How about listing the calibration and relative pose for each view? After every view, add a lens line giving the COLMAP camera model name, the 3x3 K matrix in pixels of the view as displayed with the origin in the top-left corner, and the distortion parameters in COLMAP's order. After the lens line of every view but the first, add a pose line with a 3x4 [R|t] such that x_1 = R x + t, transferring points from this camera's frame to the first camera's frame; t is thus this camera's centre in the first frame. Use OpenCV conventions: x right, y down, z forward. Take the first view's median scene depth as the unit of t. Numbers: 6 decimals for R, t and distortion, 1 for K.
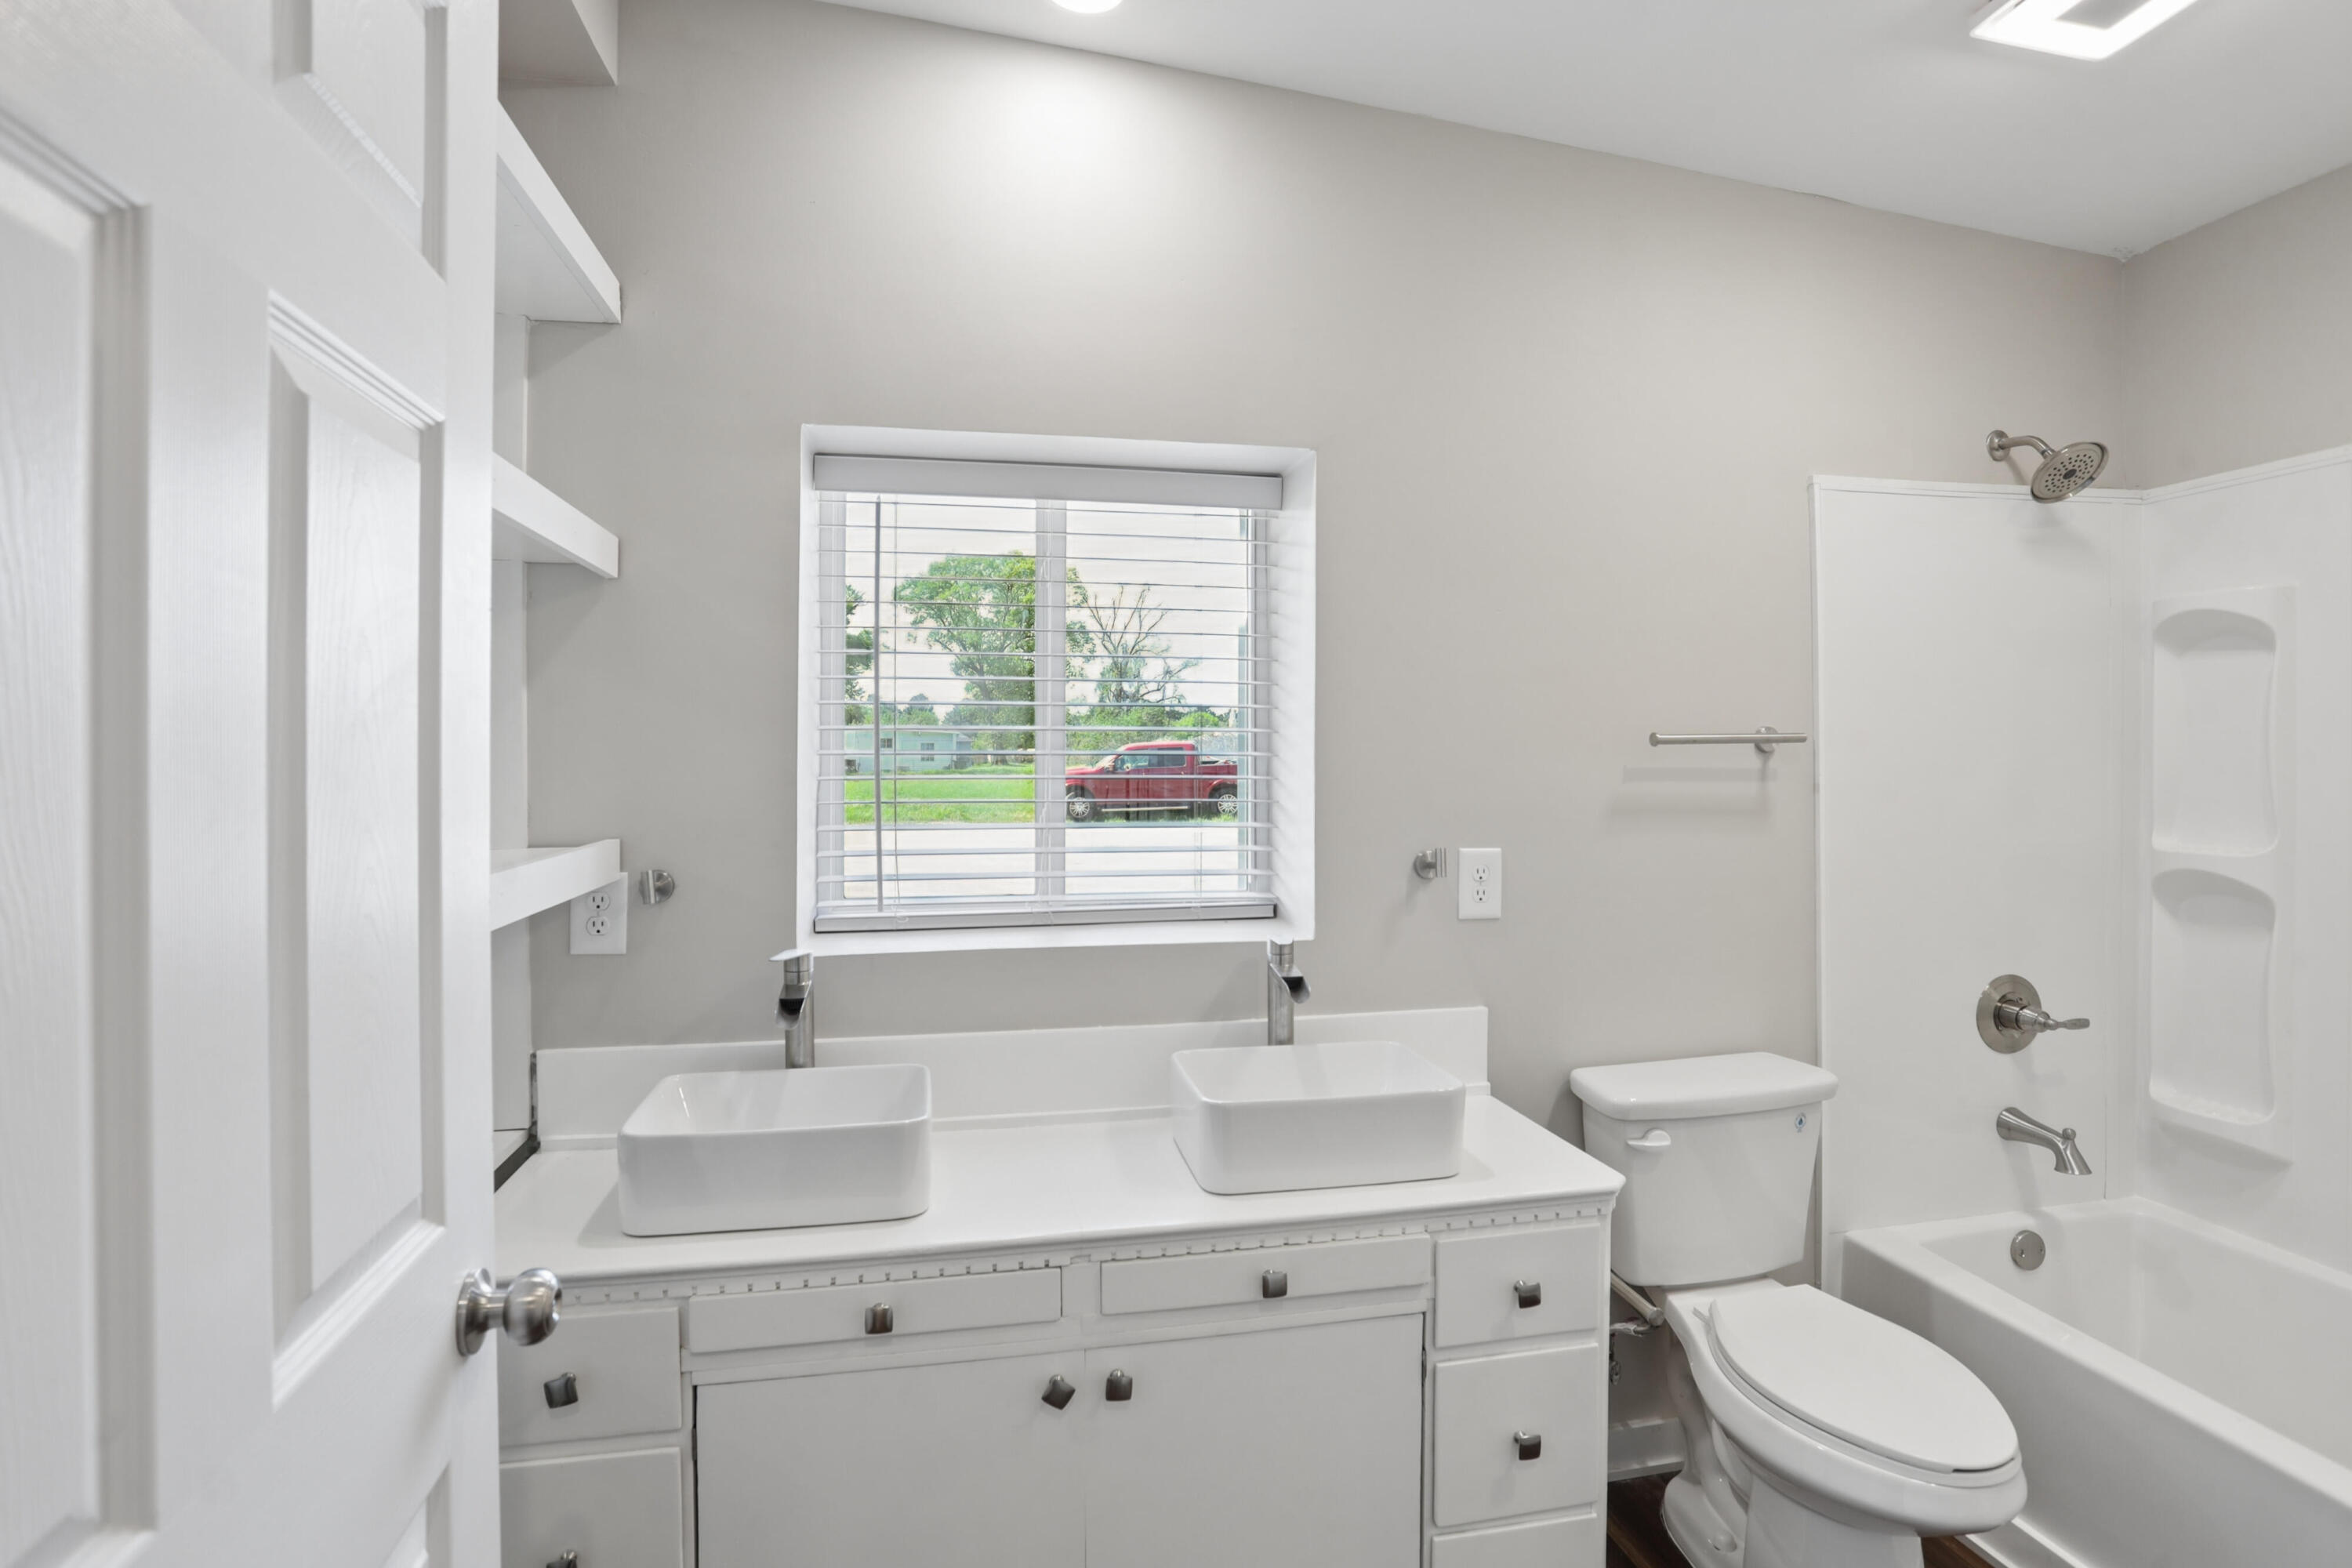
lens RADIAL K [[1148.0, 0, 1097.4], [0, 1148.0, 767.0], [0, 0, 1]] dist [-0.085663, 0.022795]
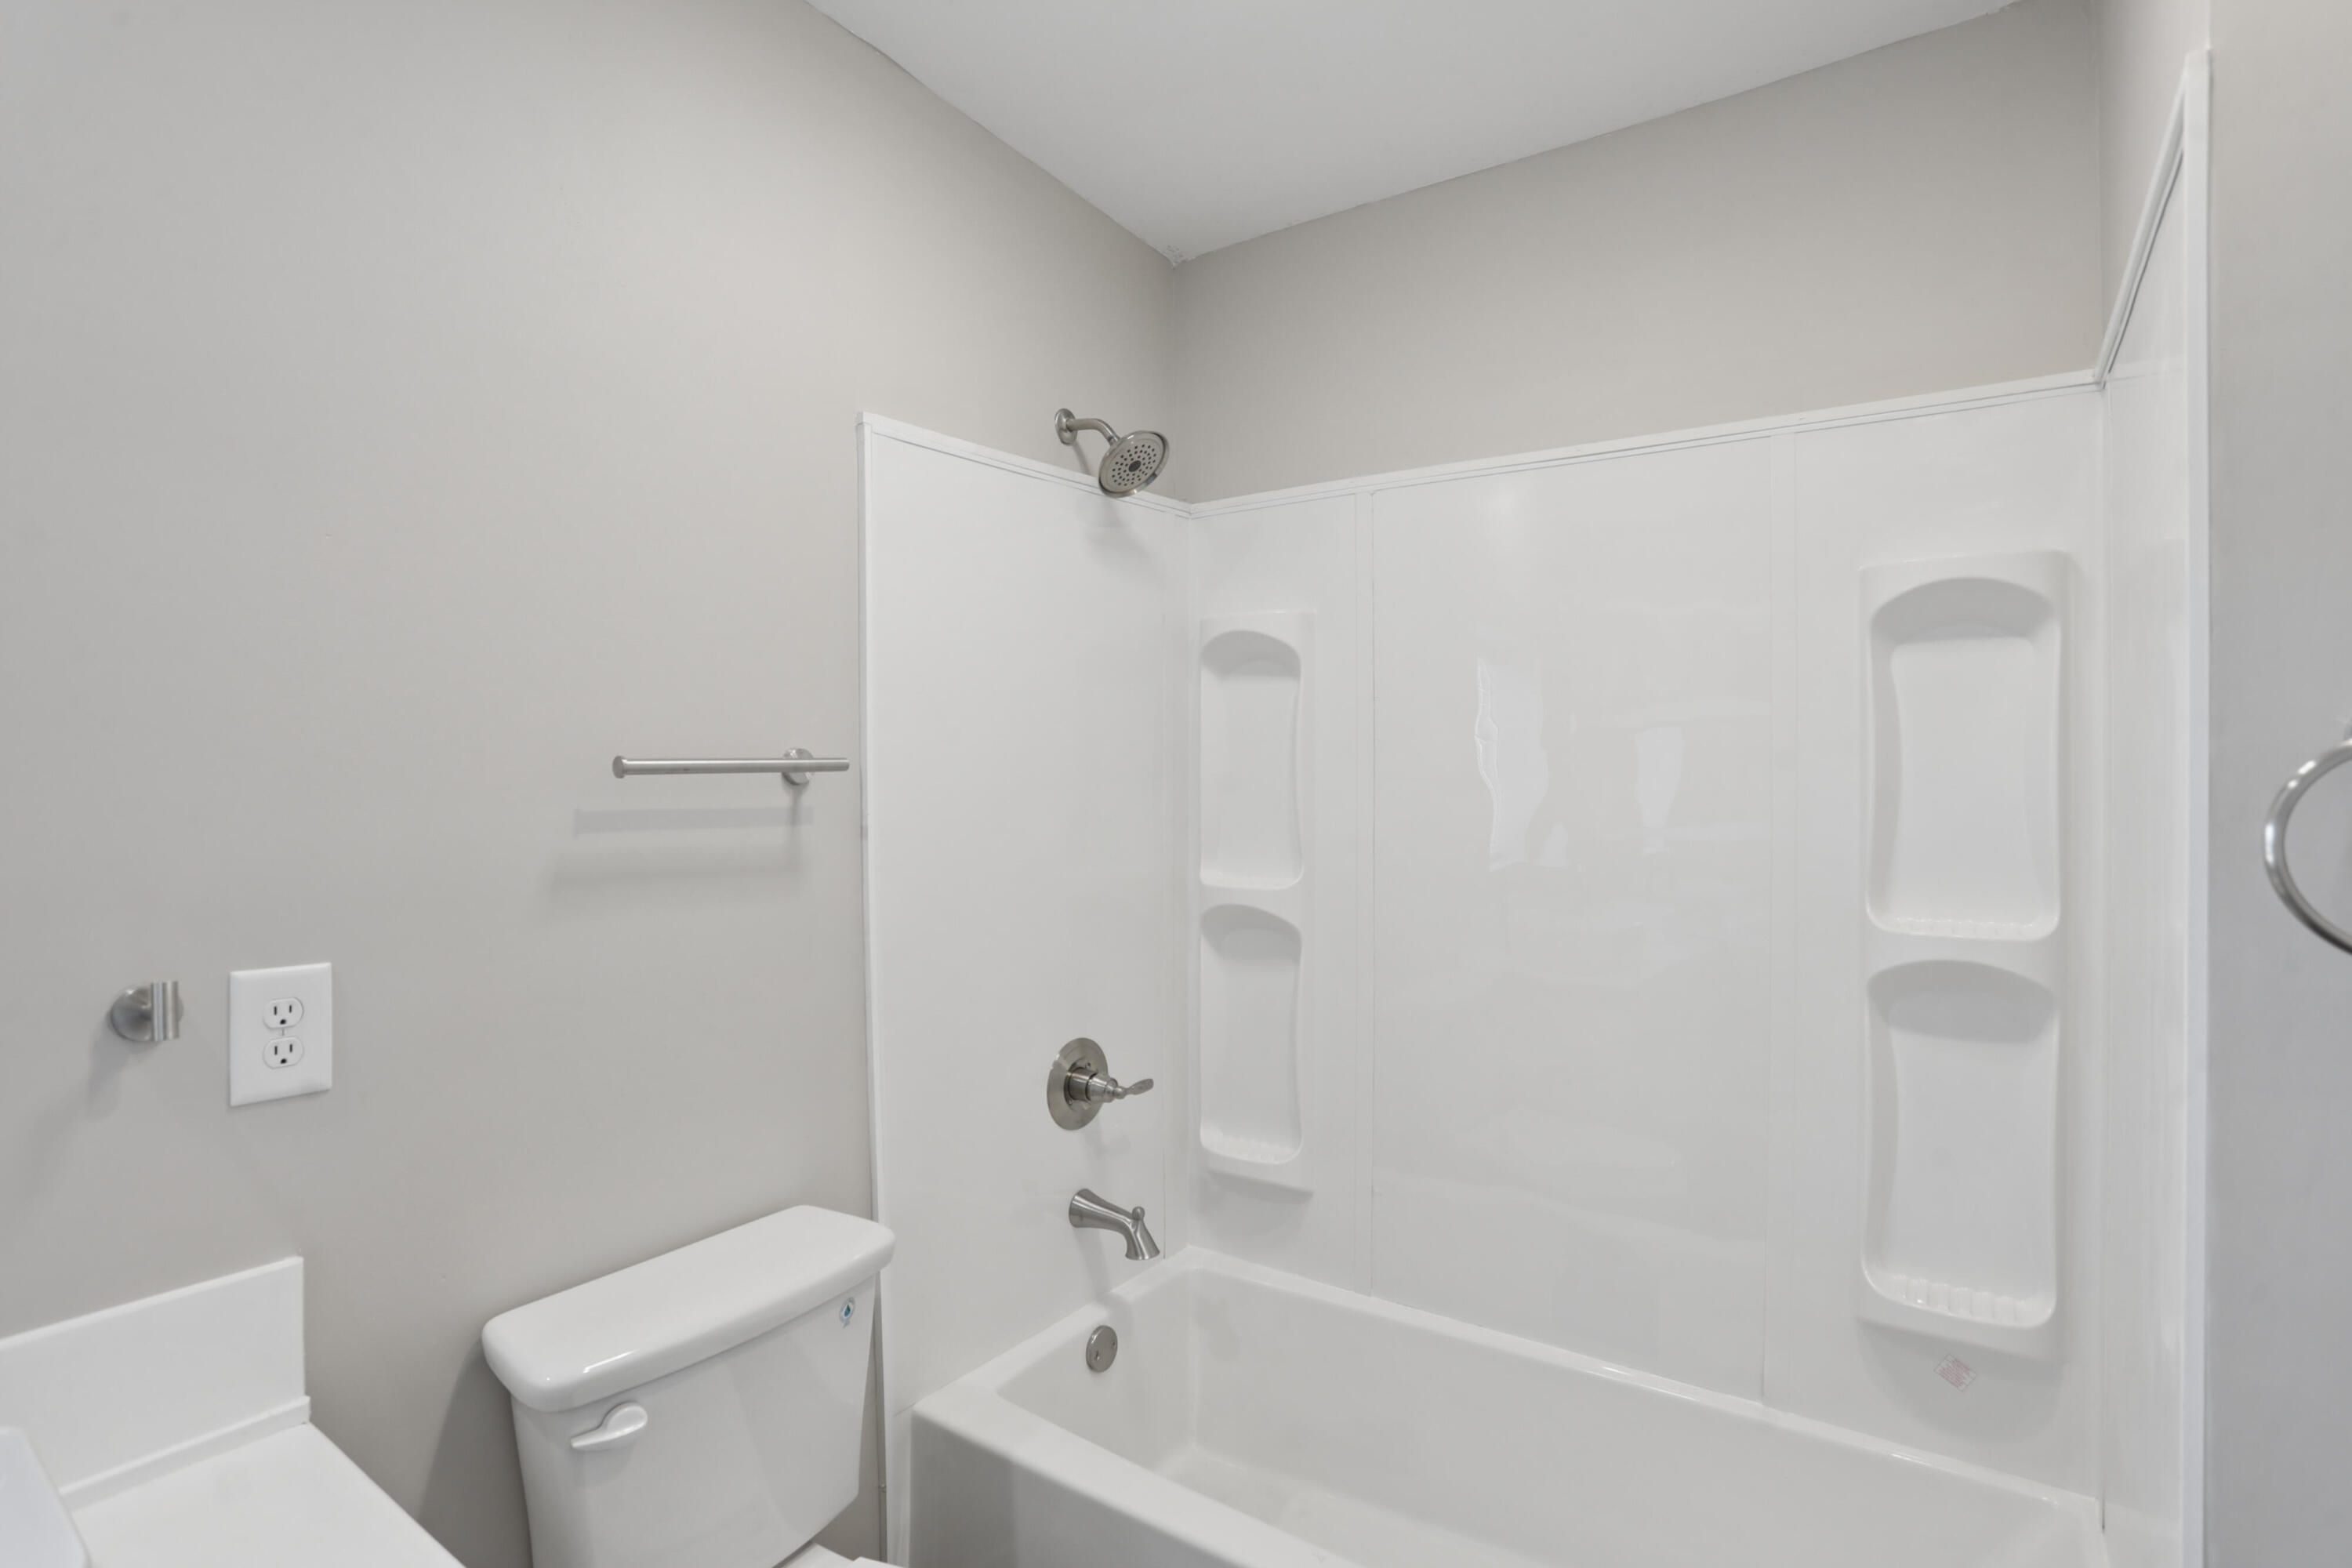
lens RADIAL K [[1189.5, 0, 1176.0], [0, 1189.5, 784.0], [0, 0, 1]] dist [0.036267, 0.000693]
pose [[0.693225, -0.006331, 0.720694, 0.215565], [0.003386, 0.999979, 0.005528, -0.016619], [-0.720714, -0.001392, 0.693231, 0.295632]]
